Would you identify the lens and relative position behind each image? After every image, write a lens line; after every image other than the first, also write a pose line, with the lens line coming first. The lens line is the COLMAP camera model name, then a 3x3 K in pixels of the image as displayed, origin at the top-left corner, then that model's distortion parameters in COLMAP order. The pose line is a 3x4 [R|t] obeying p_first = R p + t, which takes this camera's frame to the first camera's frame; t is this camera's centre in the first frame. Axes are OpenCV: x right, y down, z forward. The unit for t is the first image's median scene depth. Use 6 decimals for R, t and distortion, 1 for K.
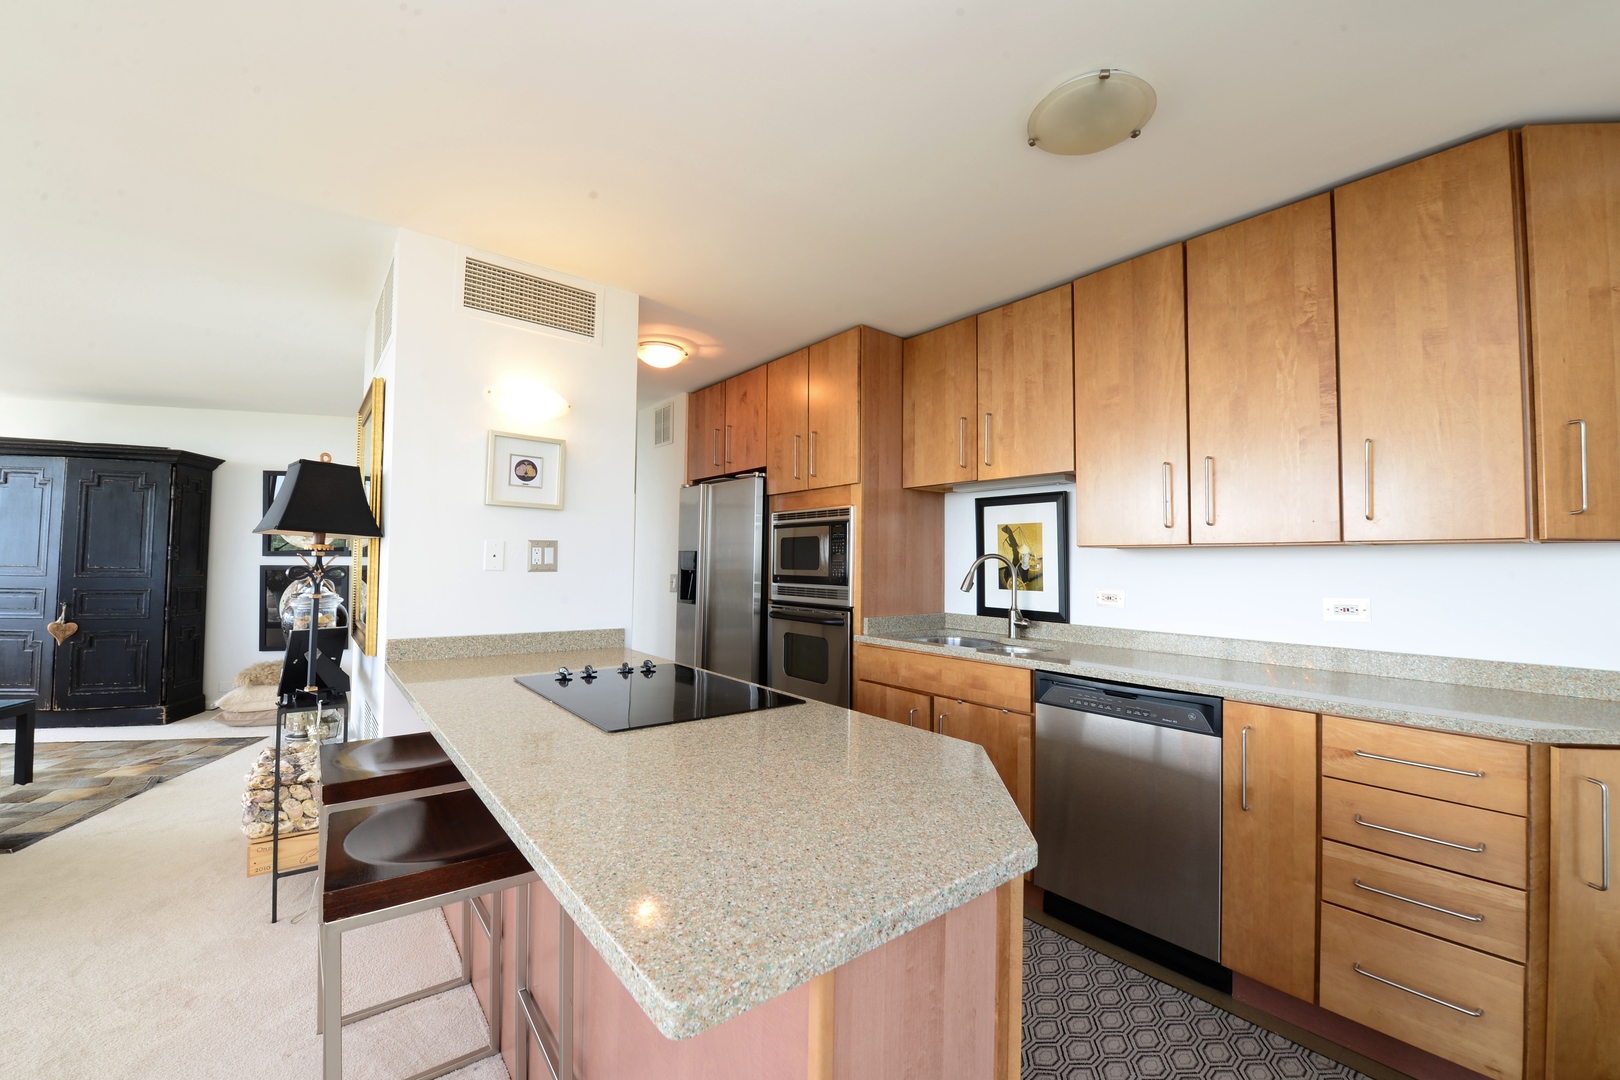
lens RADIAL K [[642.6, 0, 813.7], [0, 642.6, 544.8], [0, 0, 1]] dist [-0.020567, 0.000143]
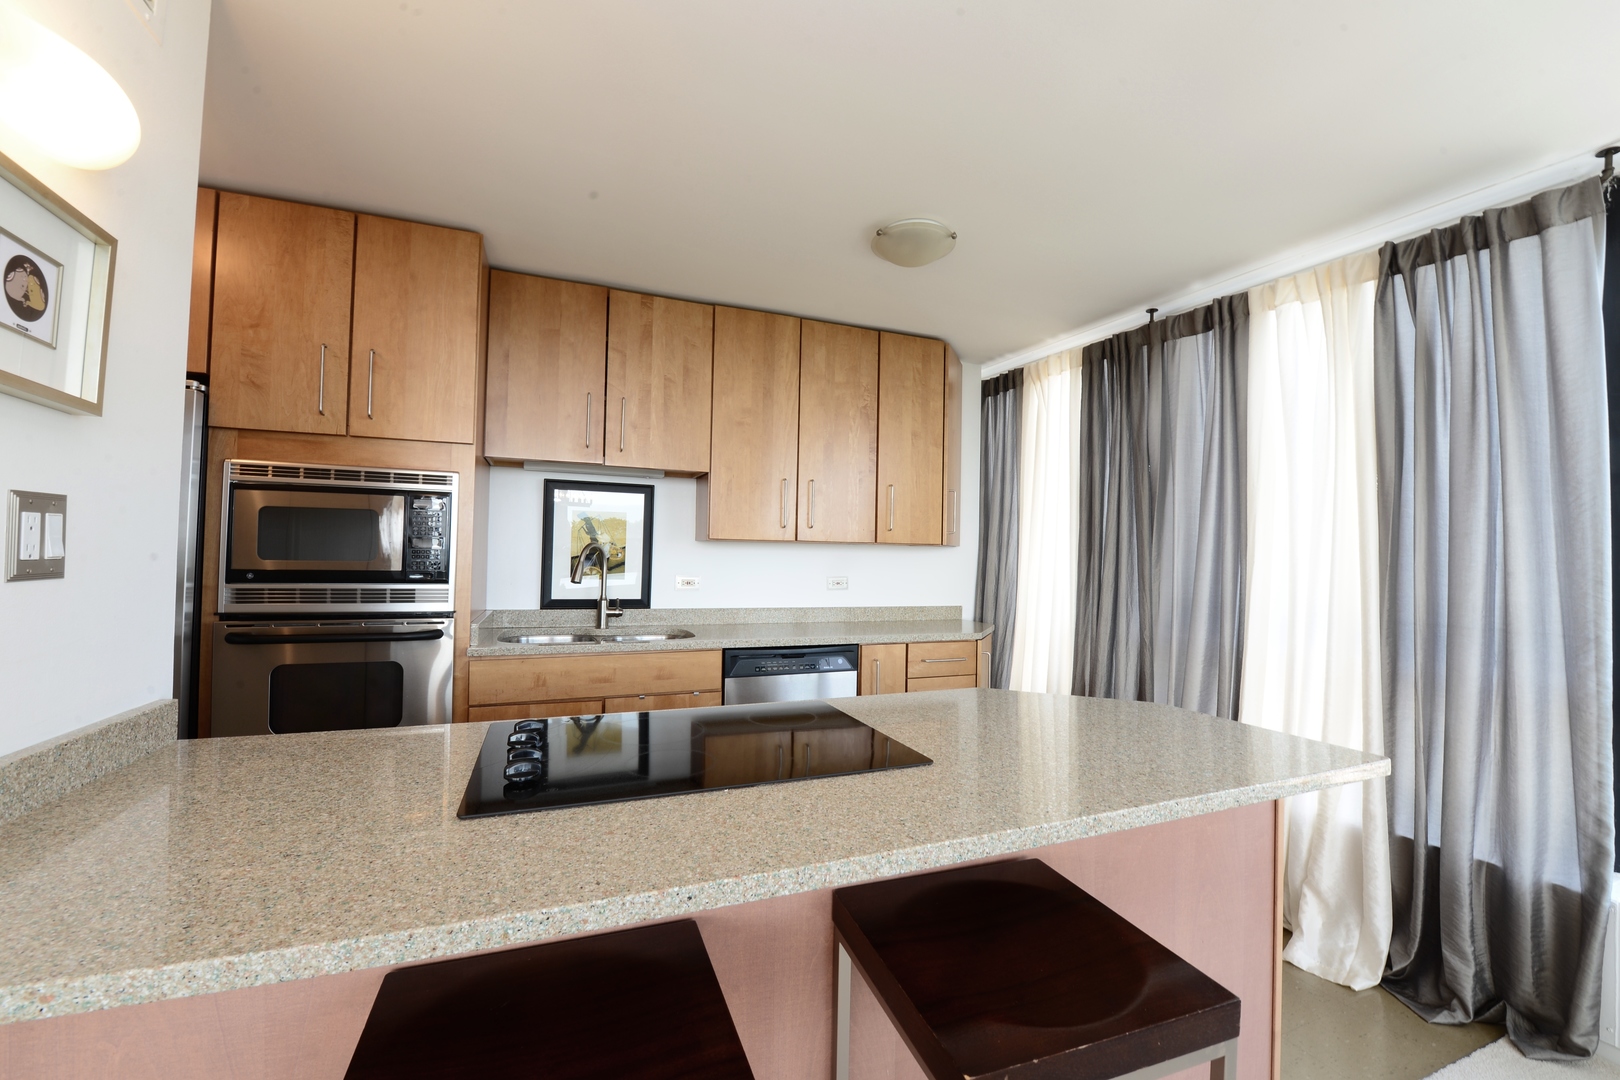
lens RADIAL K [[642.6, 0, 815.0], [0, 642.6, 541.5], [0, 0, 1]] dist [-0.020567, 0.000143]
pose [[0.295553, 0.016004, 0.955192, -0.574964], [-0.042295, 0.999098, -0.003653, 0.003045], [-0.954389, -0.039321, 0.295964, 0.441063]]
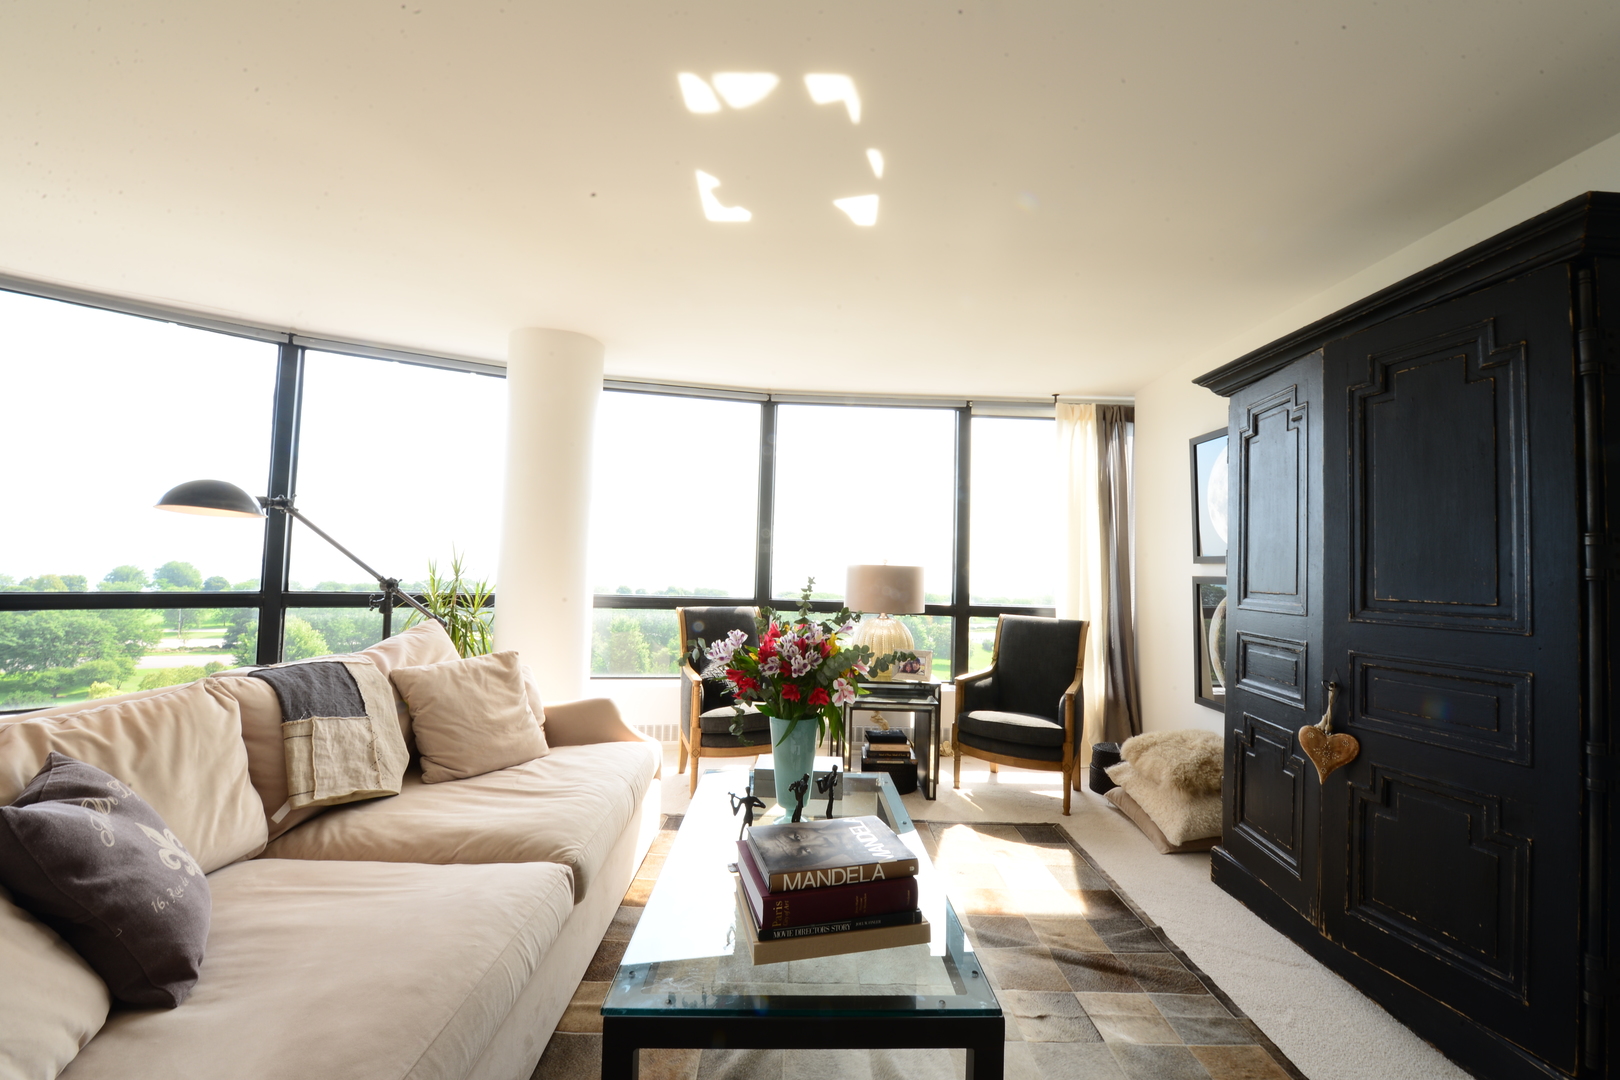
lens RADIAL K [[642.6, 0, 801.3], [0, 642.6, 539.6], [0, 0, 1]] dist [-0.020567, 0.000143]
pose [[-0.229955, -0.062773, -0.971175, -1.014006], [0.006809, 0.997789, -0.066105, 0.033428], [0.973178, -0.021814, -0.229019, 1.092043]]
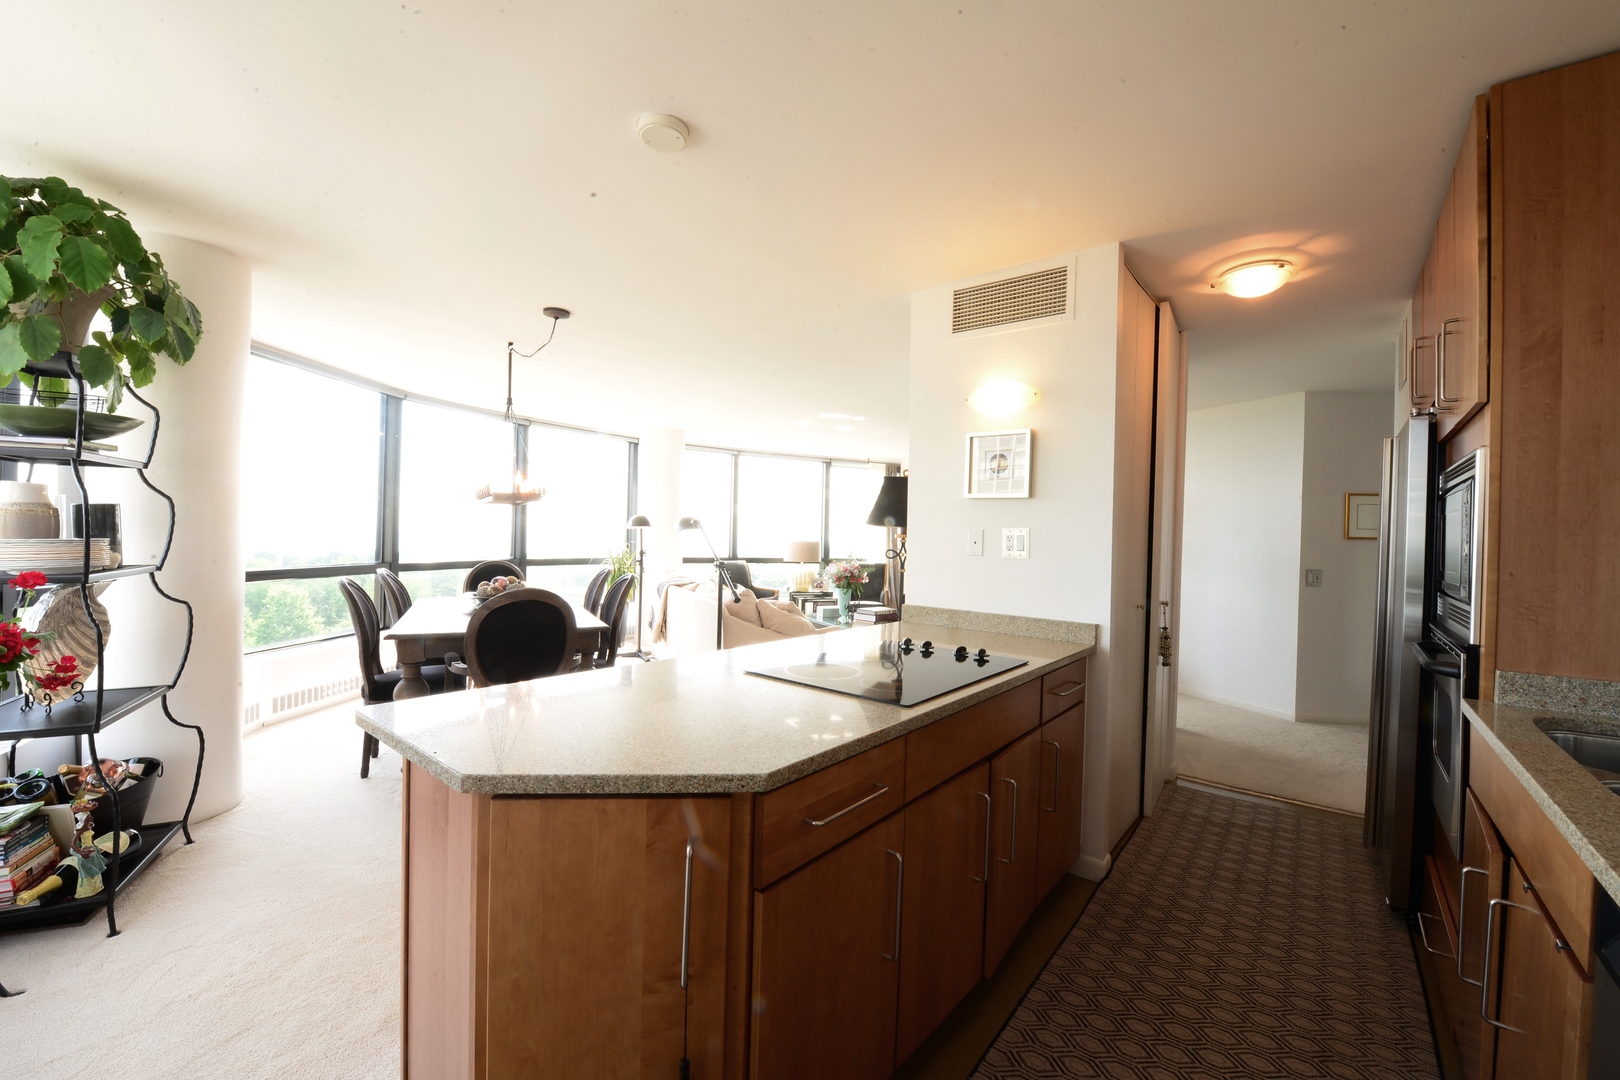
lens RADIAL K [[642.6, 0, 811.9], [0, 642.6, 538.8], [0, 0, 1]] dist [-0.020567, 0.000143]
pose [[0.202203, -0.008493, -0.979307, 0.472448], [0.002508, 0.999964, -0.008154, 0.016391], [0.979340, -0.000807, 0.202217, 0.414104]]
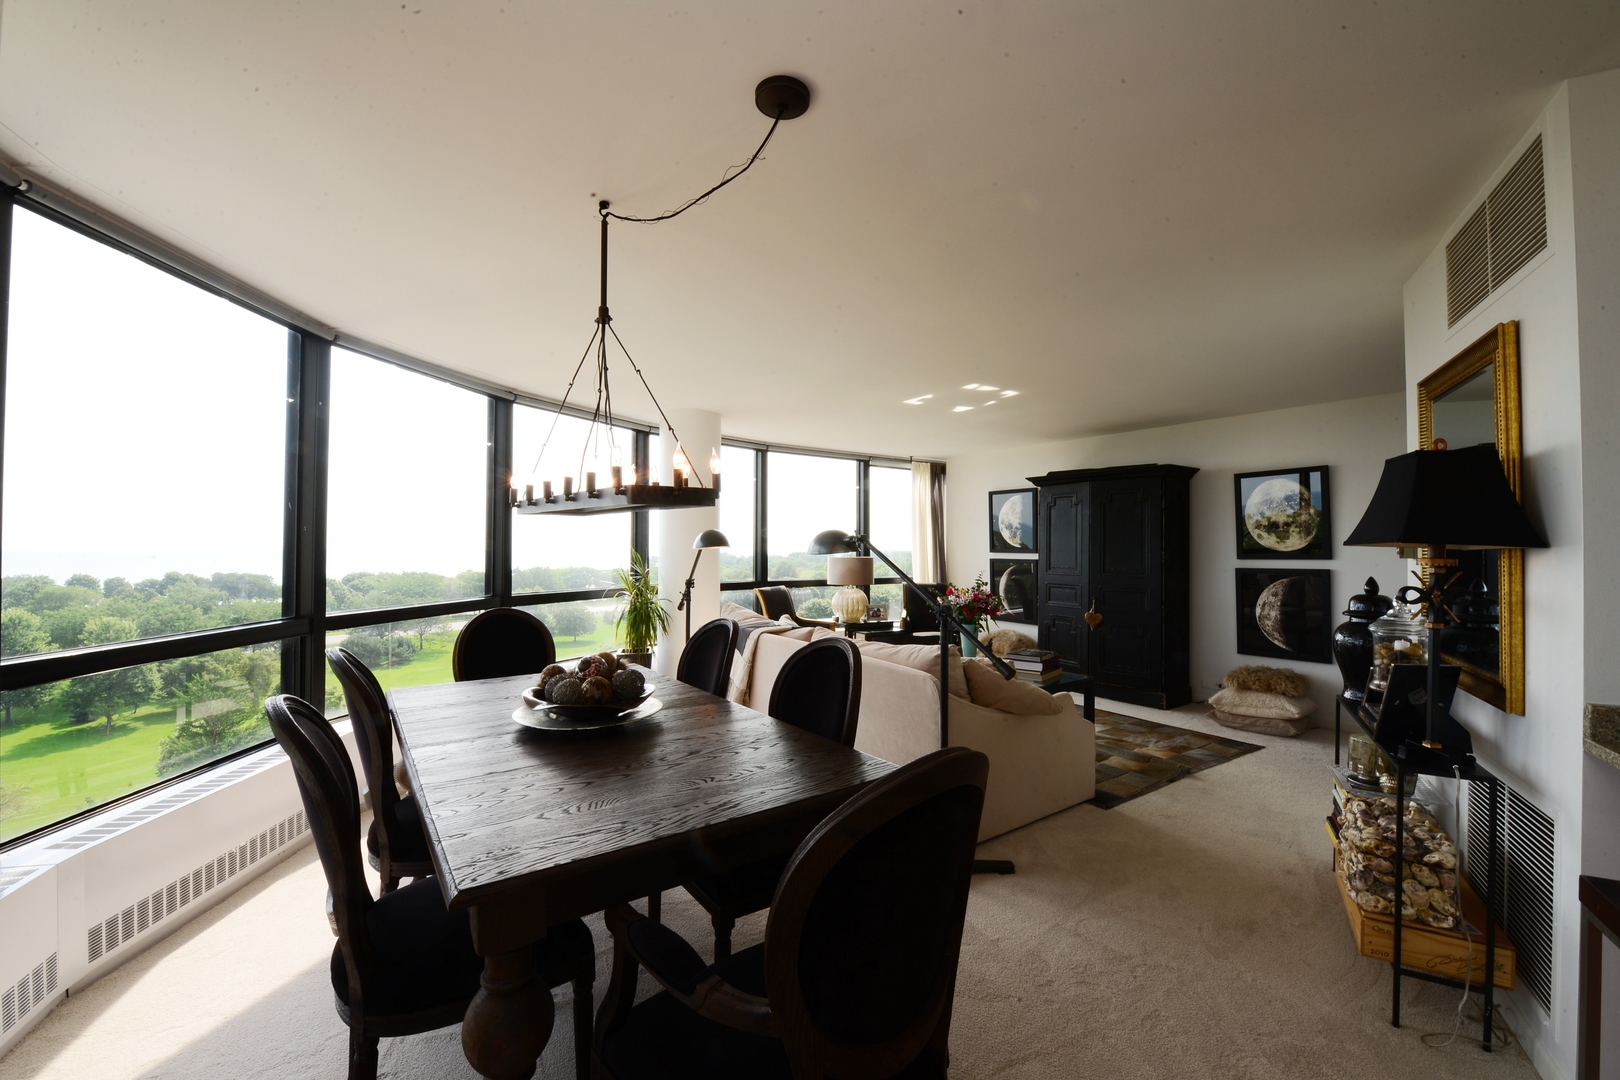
lens RADIAL K [[642.6, 0, 807.7], [0, 642.6, 541.1], [0, 0, 1]] dist [-0.020567, 0.000143]
pose [[0.344335, -0.023654, -0.938549, -0.266383], [0.028393, 0.999488, -0.014773, -0.025656], [0.938418, -0.021562, 0.344830, 0.018538]]
